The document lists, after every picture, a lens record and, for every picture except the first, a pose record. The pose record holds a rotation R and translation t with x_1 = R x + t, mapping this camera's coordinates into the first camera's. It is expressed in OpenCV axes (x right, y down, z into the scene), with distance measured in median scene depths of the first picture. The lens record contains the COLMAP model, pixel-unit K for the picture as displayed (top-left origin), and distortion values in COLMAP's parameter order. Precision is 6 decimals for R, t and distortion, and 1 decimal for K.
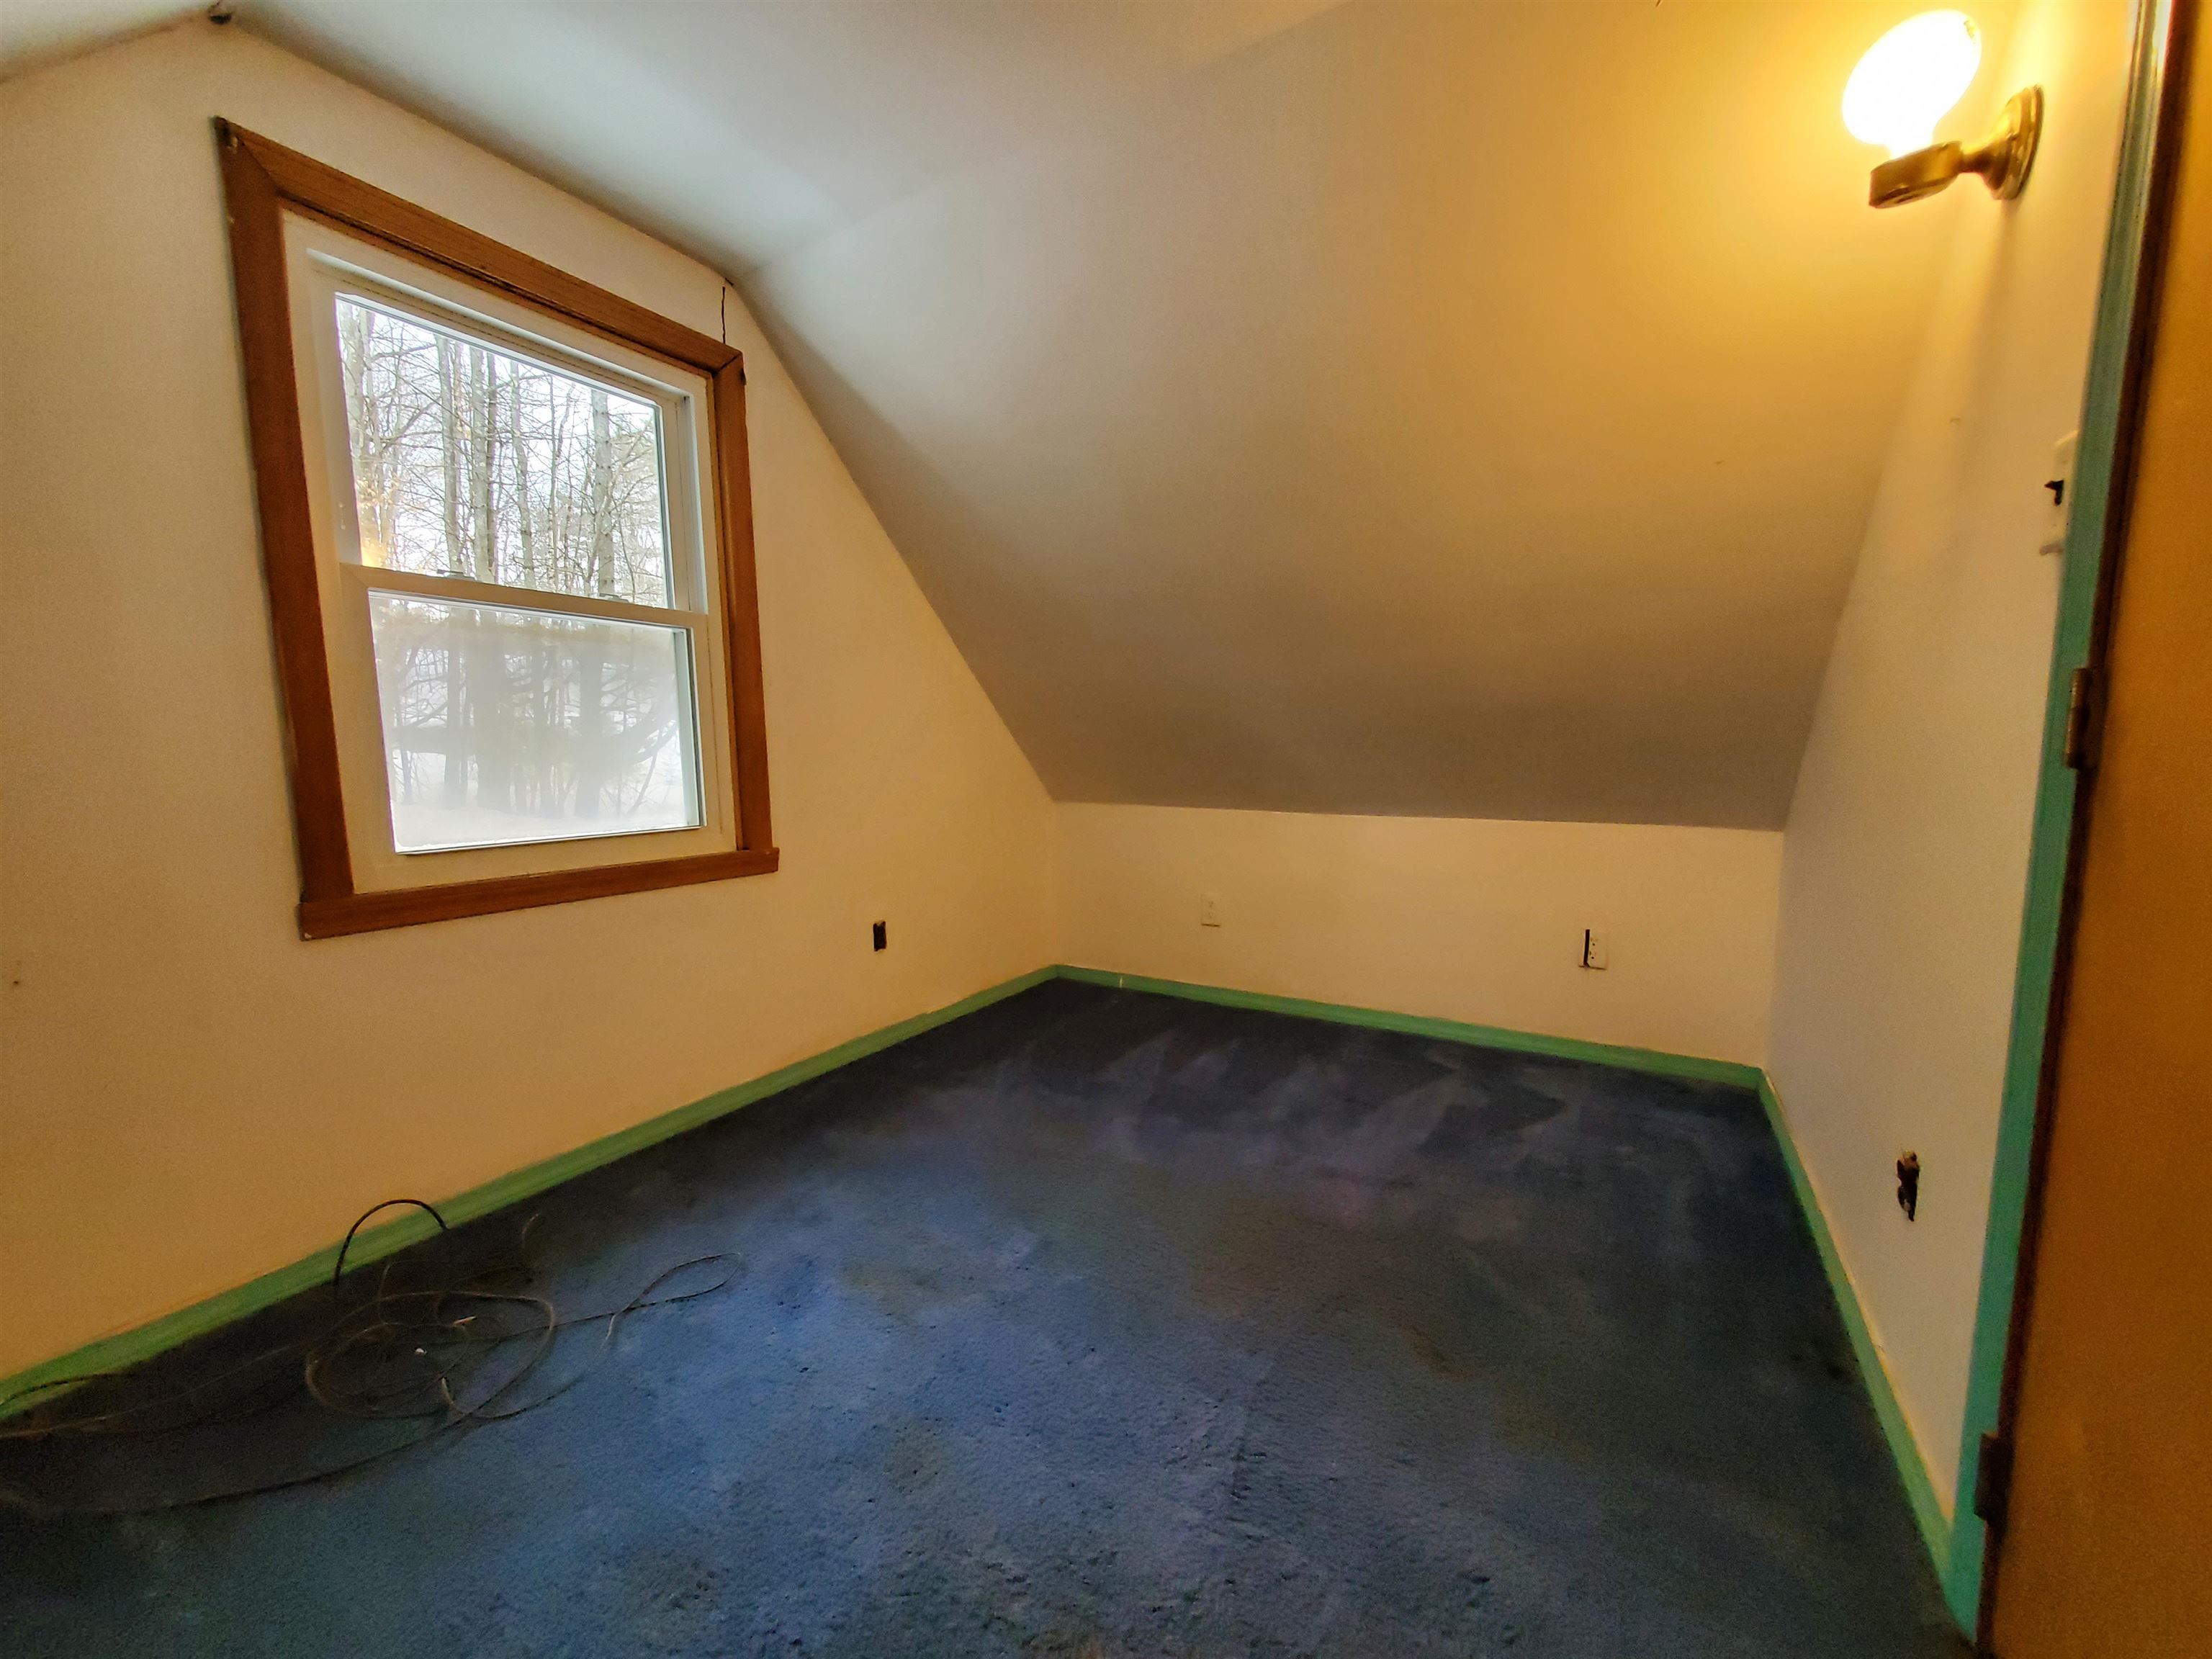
lens RADIAL K [[861.7, 0, 1092.9], [0, 861.7, 836.6], [0, 0, 1]] dist [0.000589, 0.000068]
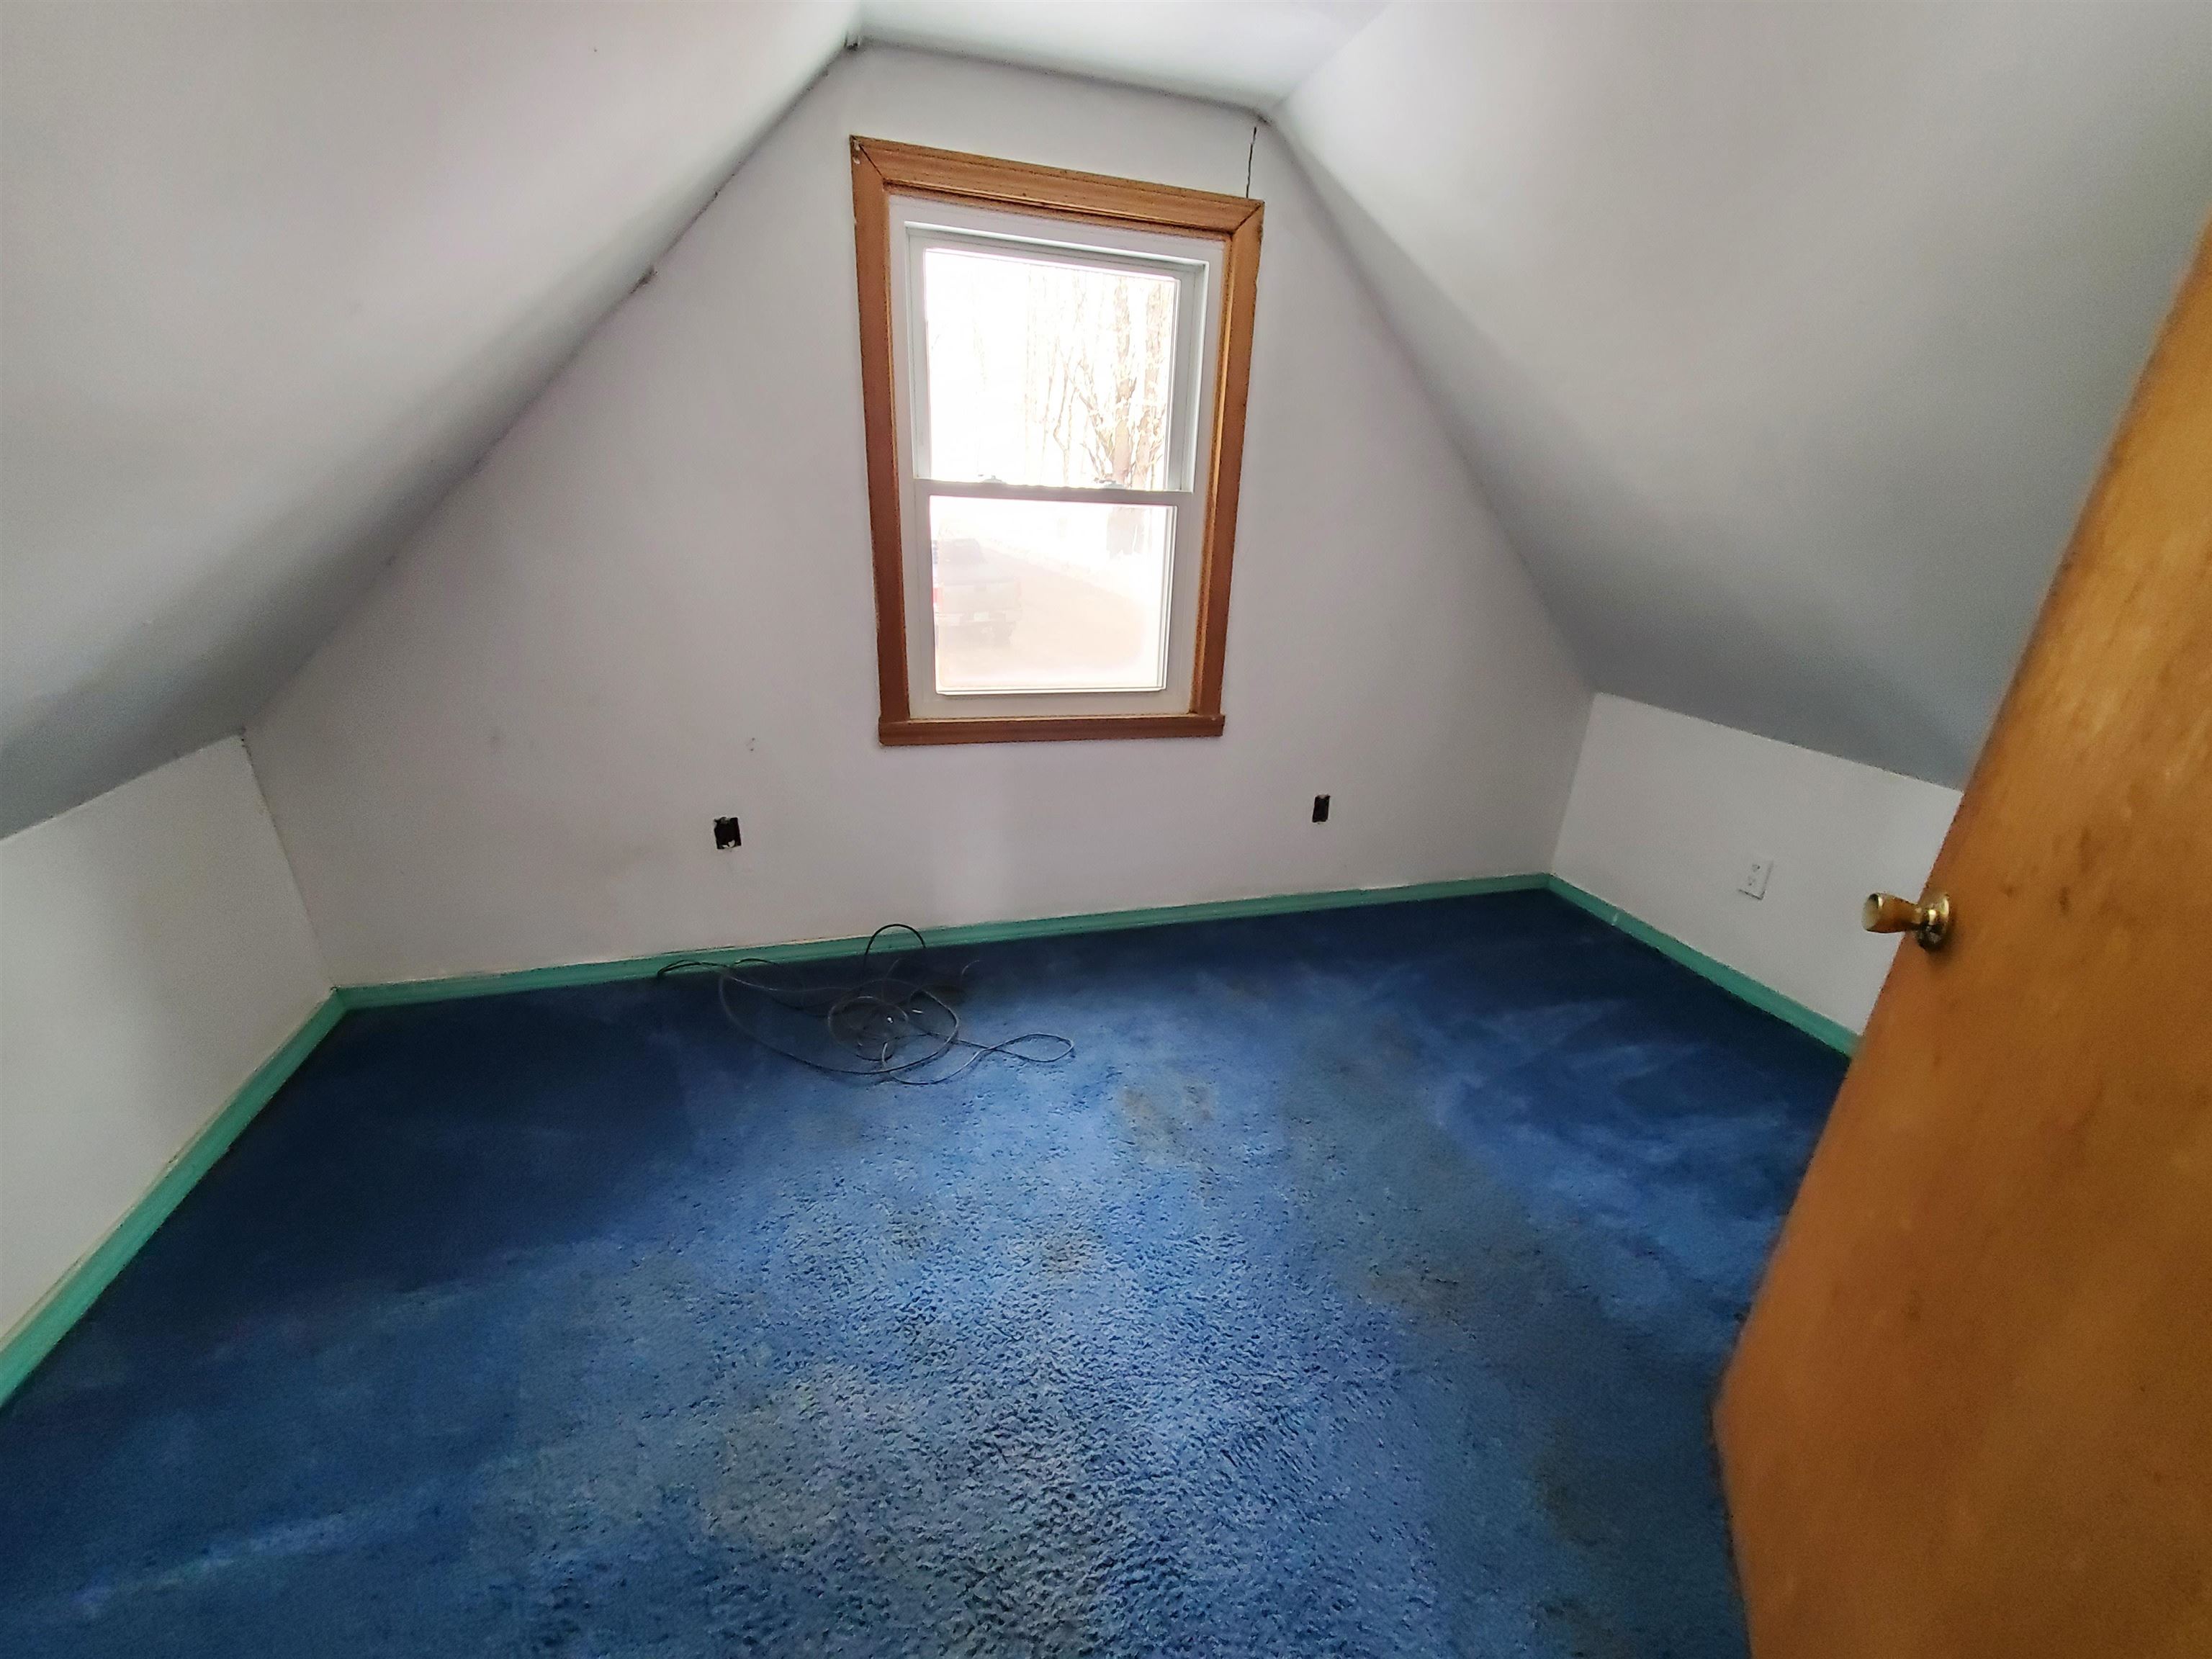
lens RADIAL K [[861.7, 0, 1092.9], [0, 861.7, 836.6], [0, 0, 1]] dist [0.000589, 0.000068]
pose [[0.734673, 0.277268, -0.619176, 0.251281], [-0.116732, 0.950723, 0.287229, -0.147672], [0.668304, -0.138741, 0.730836, 0.075613]]
